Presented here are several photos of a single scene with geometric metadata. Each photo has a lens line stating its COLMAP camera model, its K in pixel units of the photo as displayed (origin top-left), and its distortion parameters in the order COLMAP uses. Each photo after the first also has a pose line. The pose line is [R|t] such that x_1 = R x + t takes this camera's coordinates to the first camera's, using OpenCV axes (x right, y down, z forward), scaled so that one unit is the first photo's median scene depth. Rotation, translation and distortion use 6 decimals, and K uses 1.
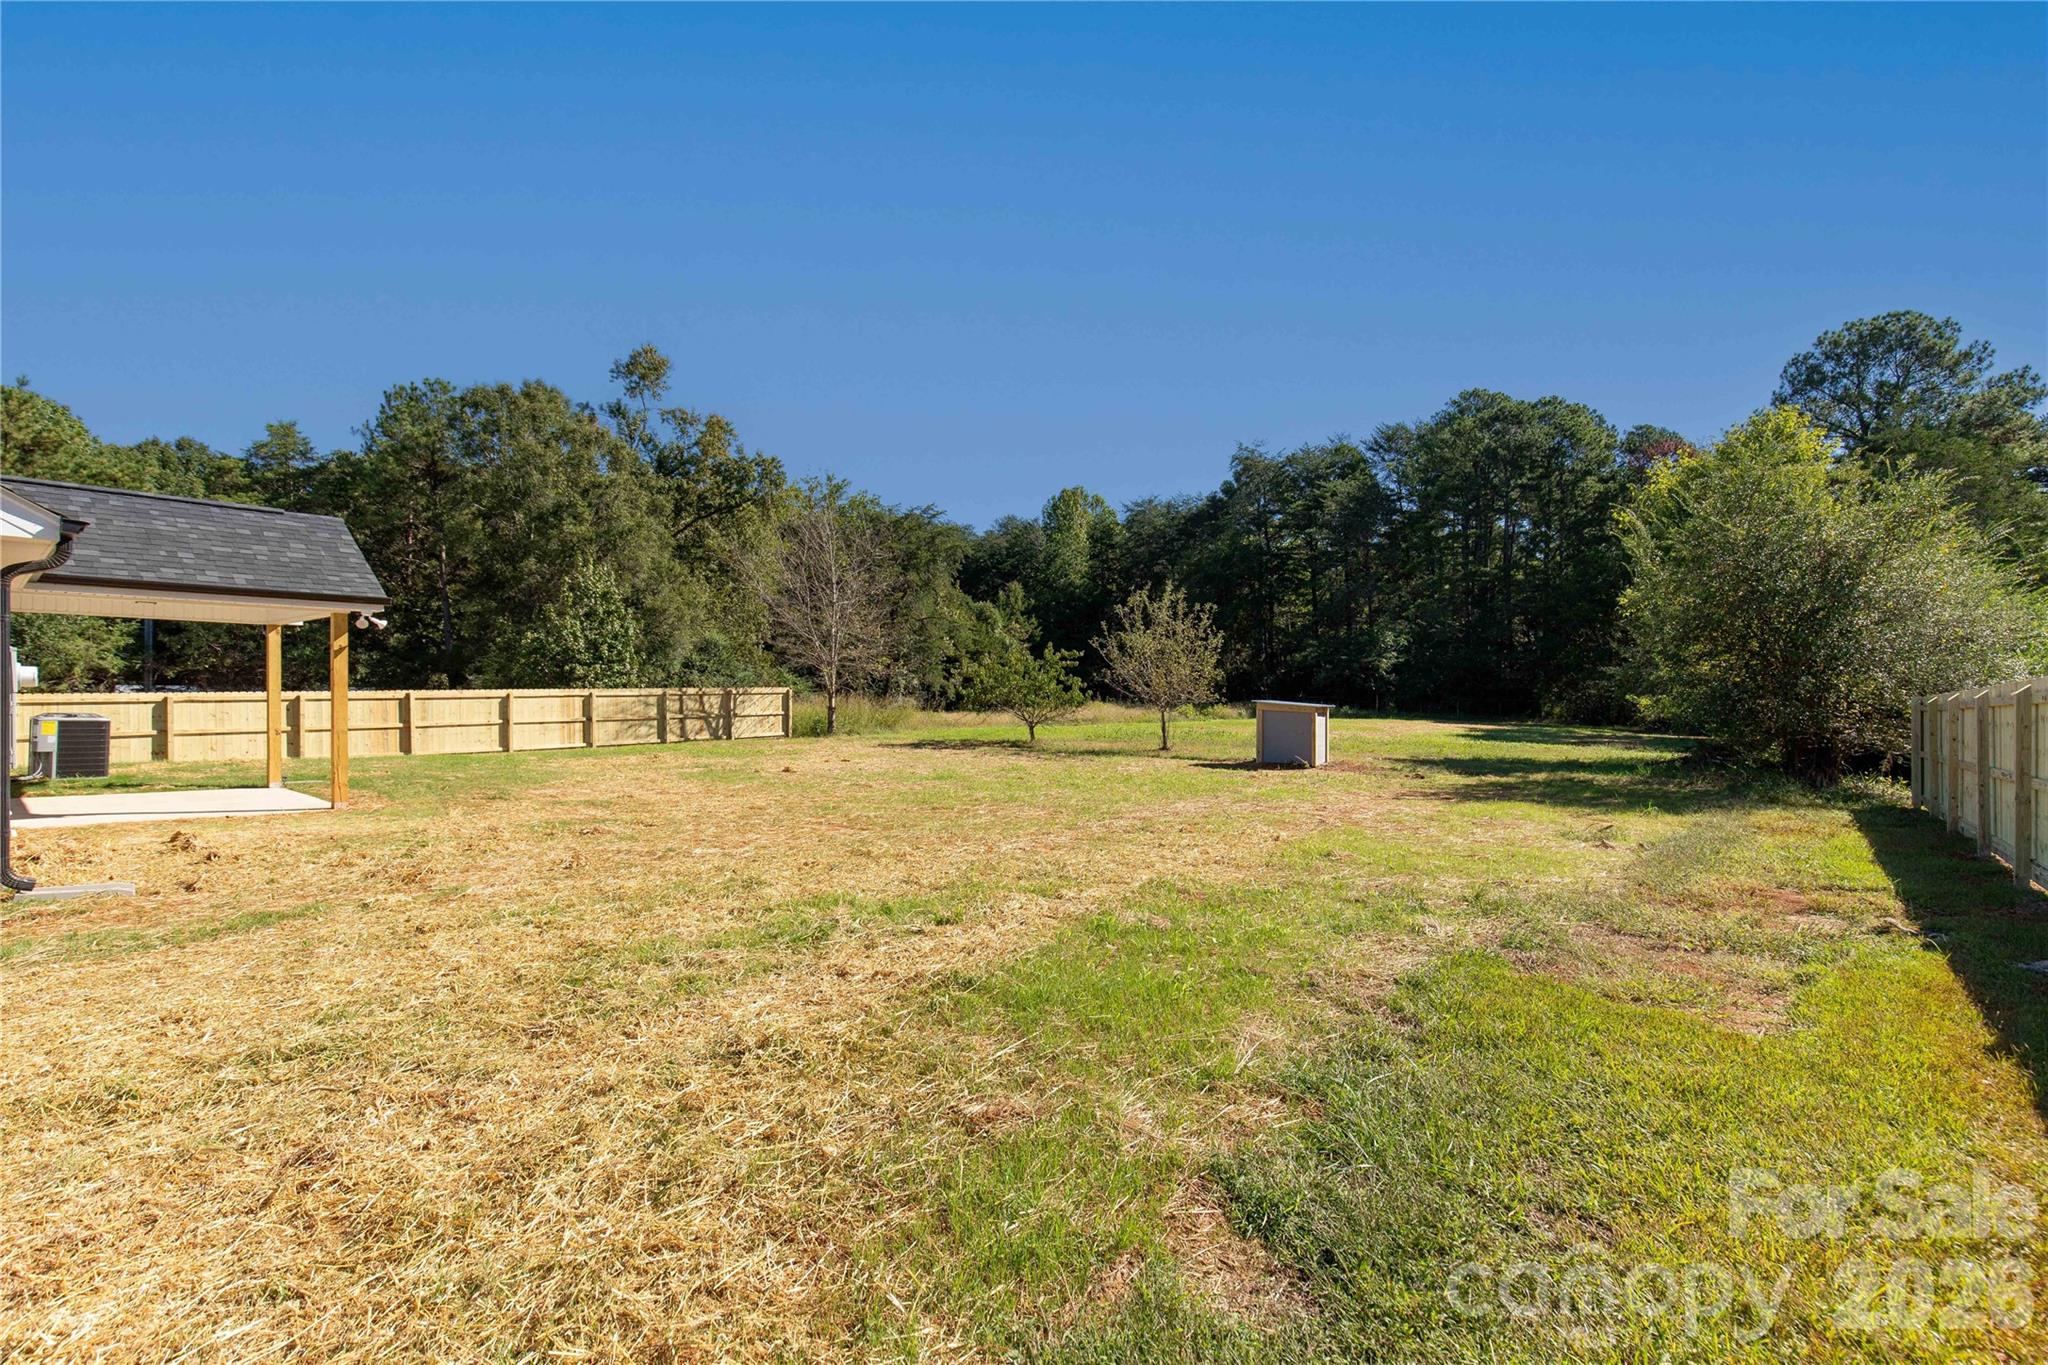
lens RADIAL K [[923.6, 0, 1024.0], [0, 923.6, 682.5], [0, 0, 1]] dist [0.004683, 0.001434]
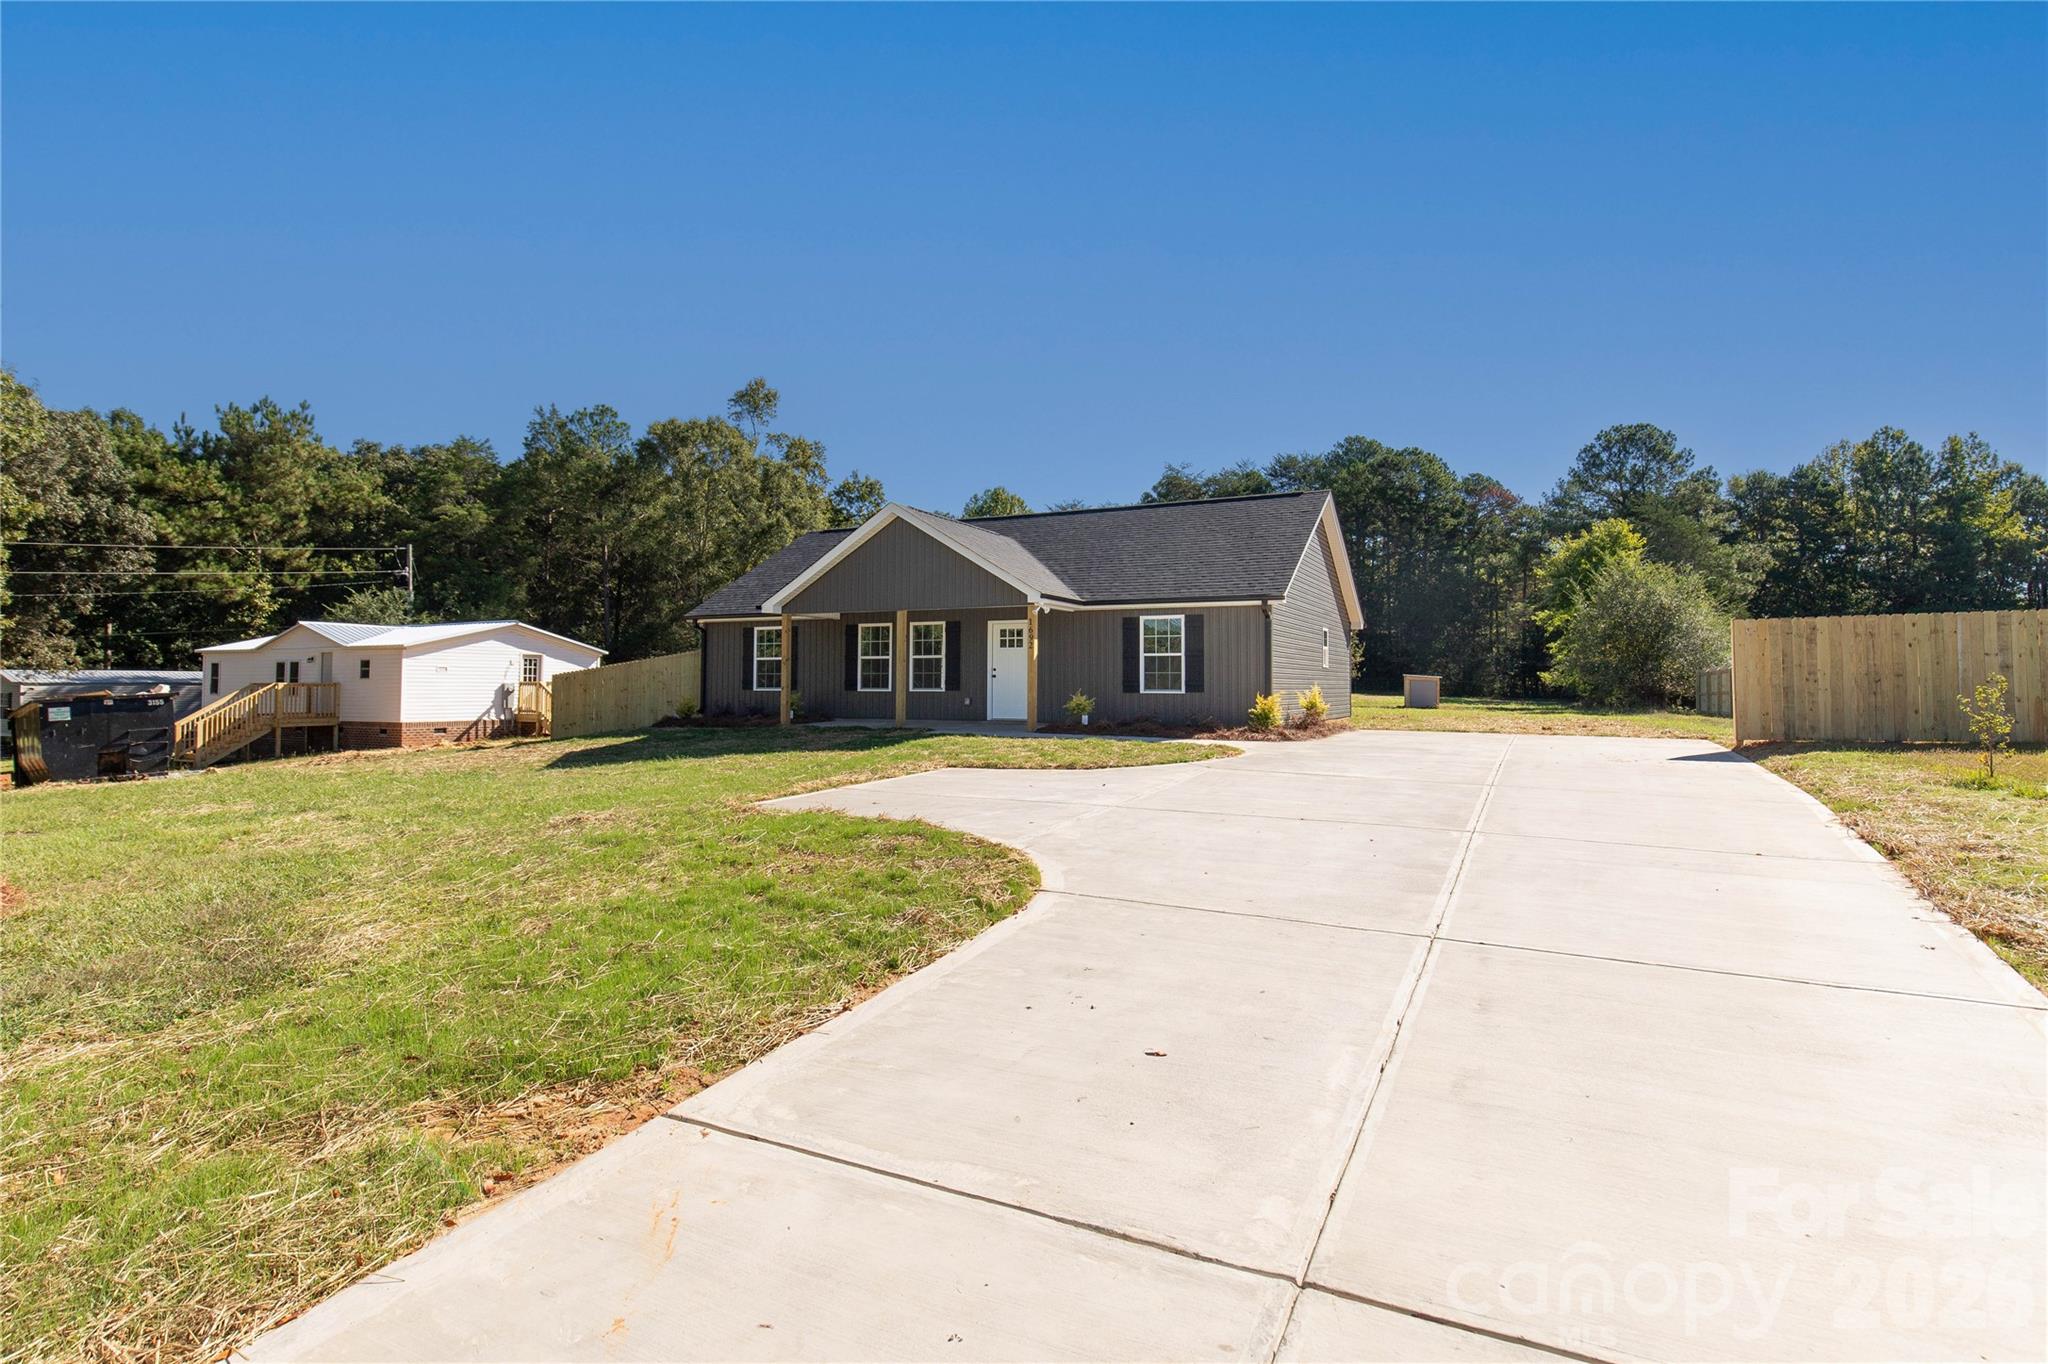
lens RADIAL K [[1004.7, 0, 1023.0], [0, 1004.7, 638.6], [0, 0, 1]] dist [-0.001503, -0.000125]
pose [[0.972969, 0.007666, 0.230806, -0.400814], [-0.001061, 0.999587, -0.028728, 0.003364], [-0.230931, 0.027706, 0.972575, -0.337043]]
